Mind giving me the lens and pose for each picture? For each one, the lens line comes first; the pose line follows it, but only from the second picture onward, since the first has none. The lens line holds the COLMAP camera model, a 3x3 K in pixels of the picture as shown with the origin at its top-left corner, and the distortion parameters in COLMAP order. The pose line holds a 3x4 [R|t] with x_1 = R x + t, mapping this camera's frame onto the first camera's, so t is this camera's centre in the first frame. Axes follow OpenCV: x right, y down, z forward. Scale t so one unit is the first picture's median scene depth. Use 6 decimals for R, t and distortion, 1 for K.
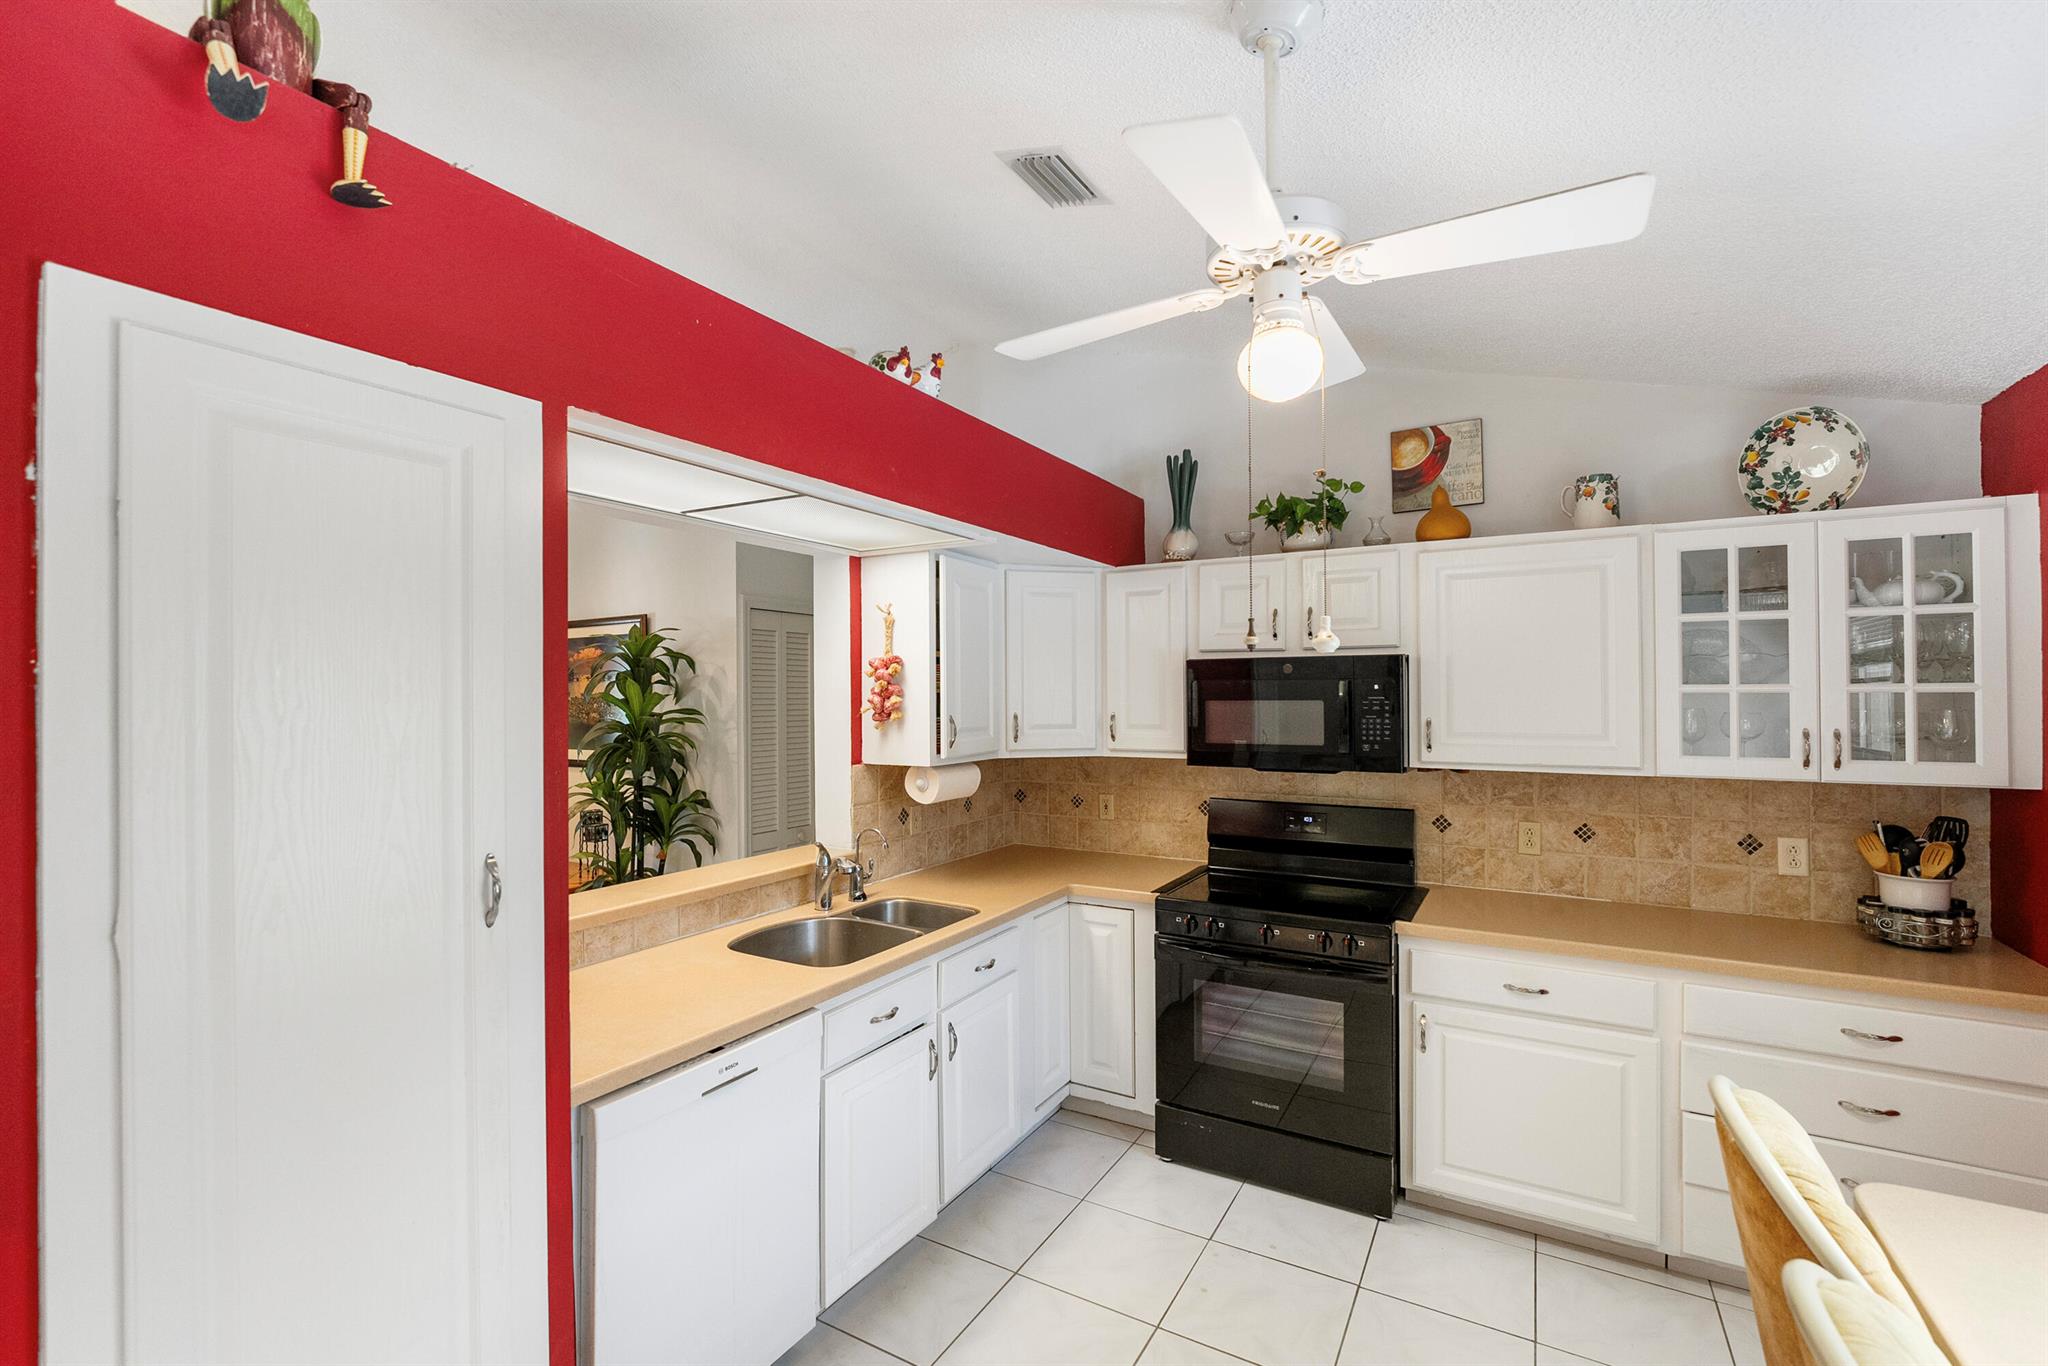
lens RADIAL K [[897.6, 0, 1019.4], [0, 897.6, 679.4], [0, 0, 1]] dist [-0.004171, 0.000078]
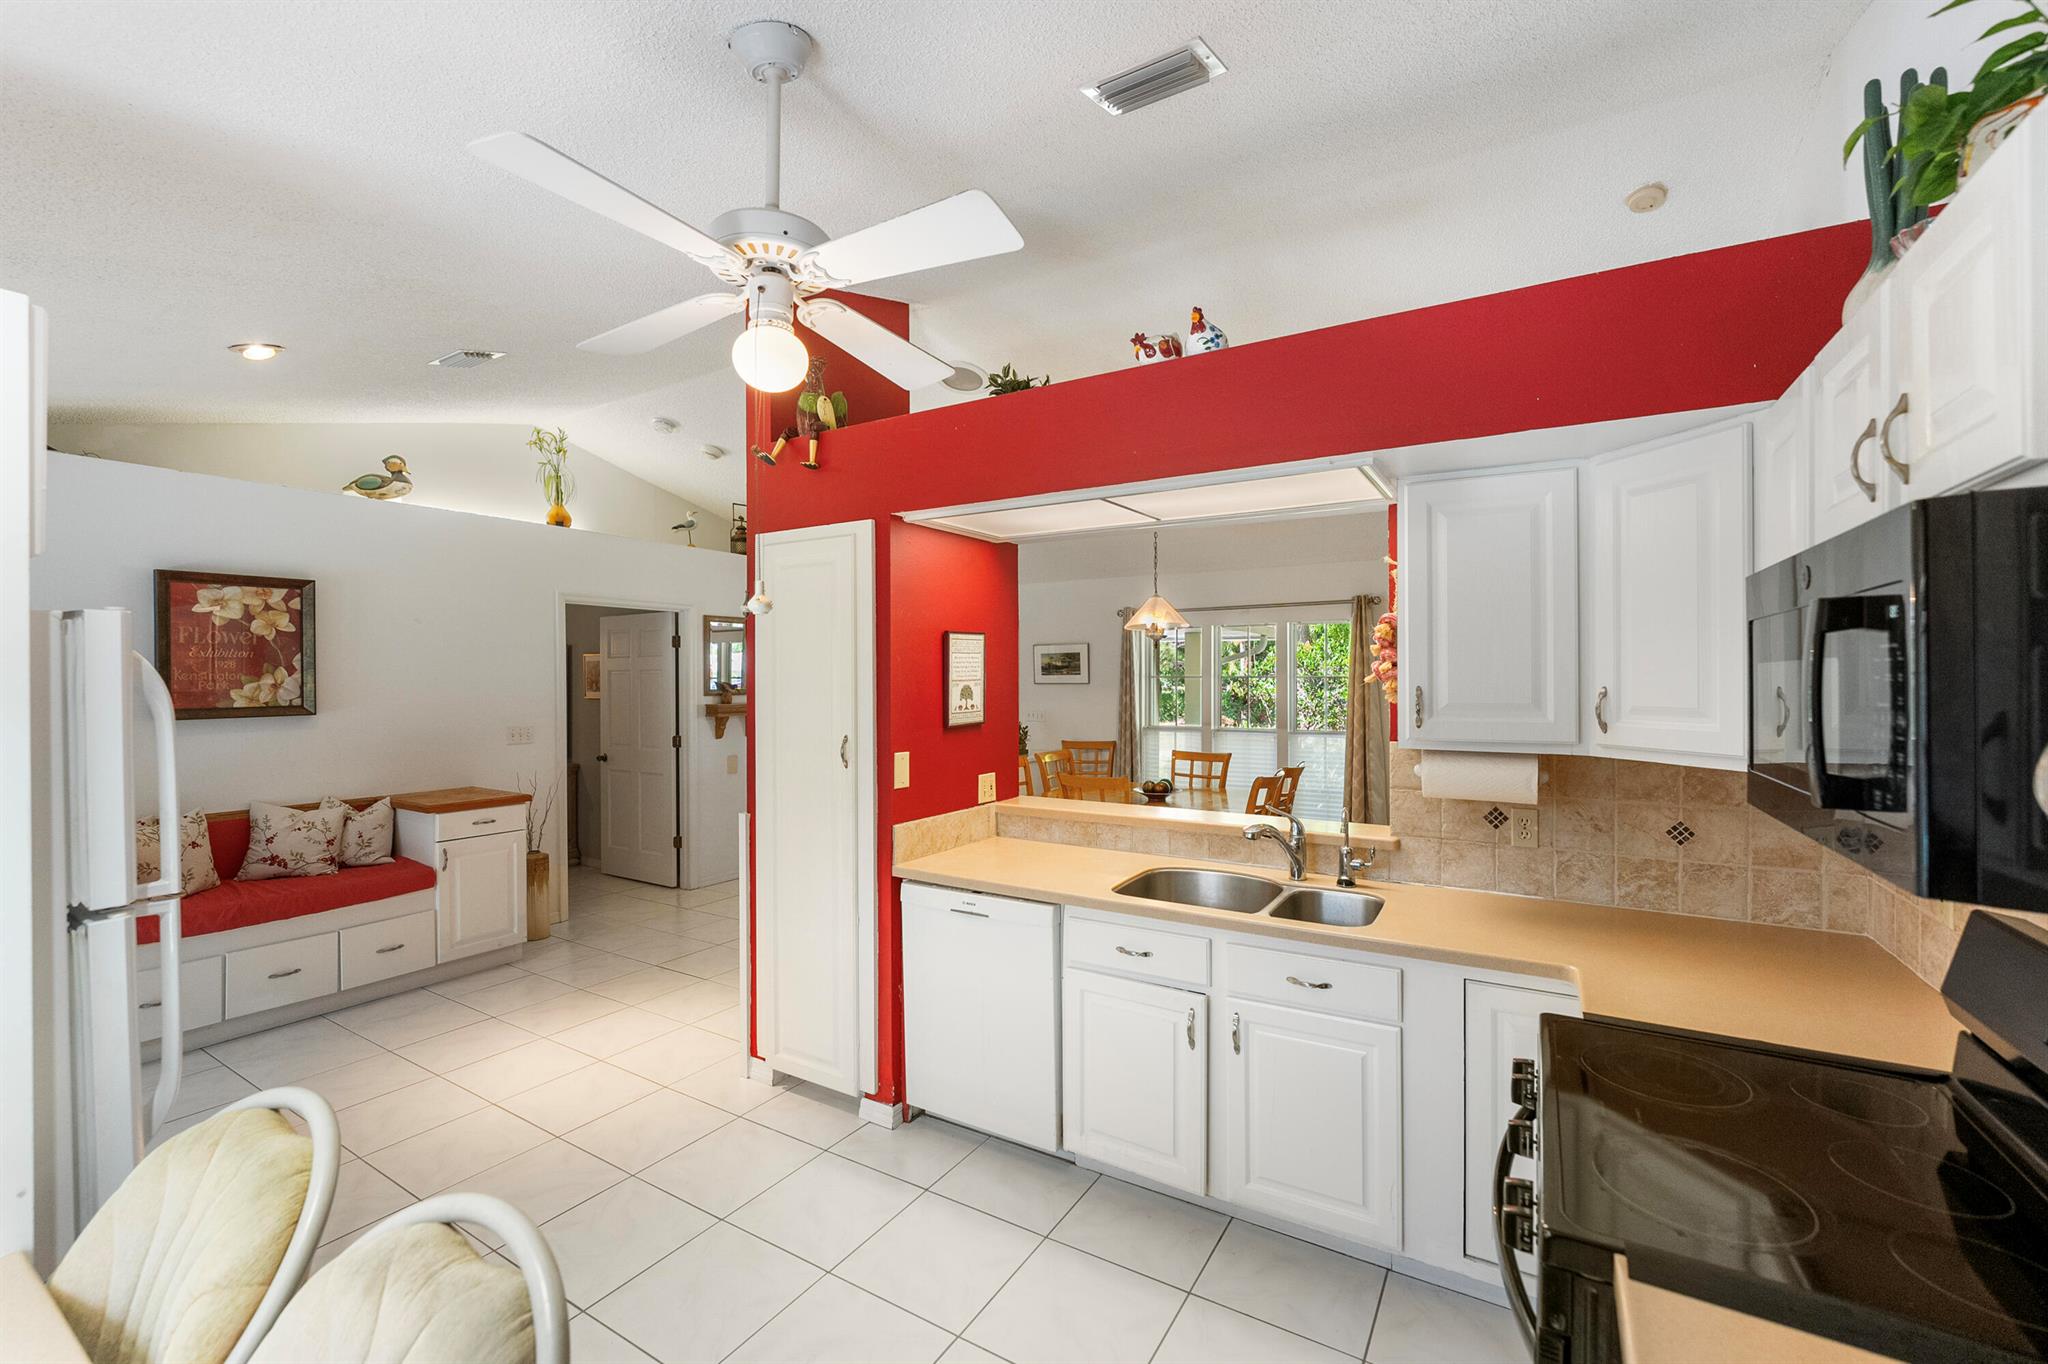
lens RADIAL K [[854.6, 0, 1020.0], [0, 854.6, 668.4], [0, 0, 1]] dist [-0.000083, -0.000070]
pose [[-0.012569, -0.006857, -0.999897, 0.713634], [0.013751, 0.999881, -0.007029, 0.026881], [0.999826, -0.013838, -0.012473, 0.697608]]
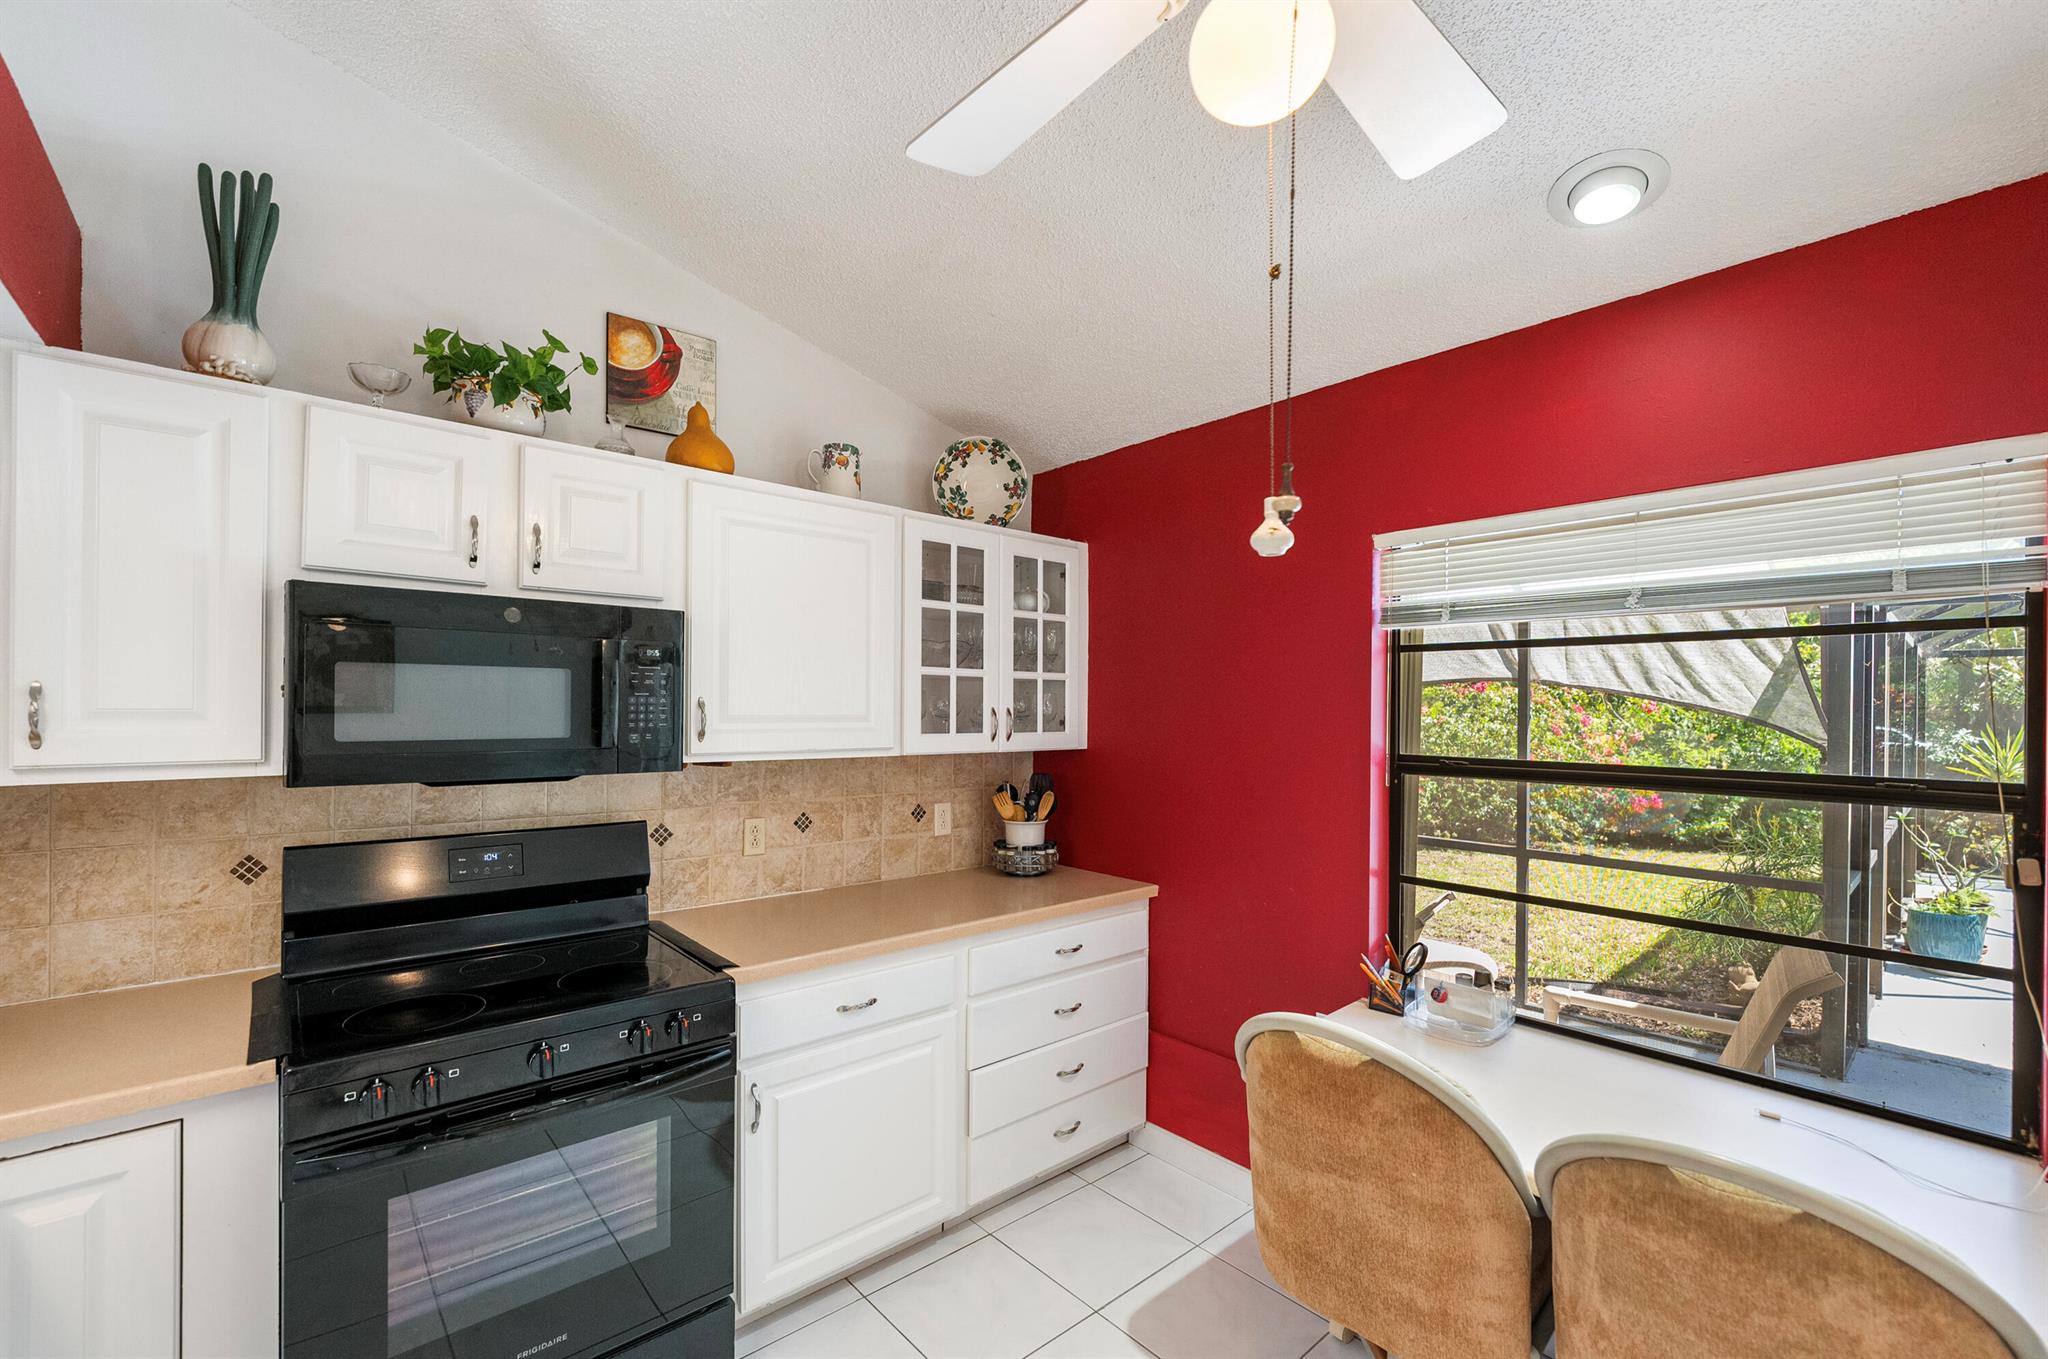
lens RADIAL K [[843.0, 0, 1007.7], [0, 843.0, 703.4], [0, 0, 1]] dist [-0.014396, 0.000156]
pose [[0.319533, 0.011451, 0.947506, -0.143995], [-0.025465, 0.999670, -0.003494, 0.044428], [-0.947233, -0.023012, 0.319719, 0.524582]]
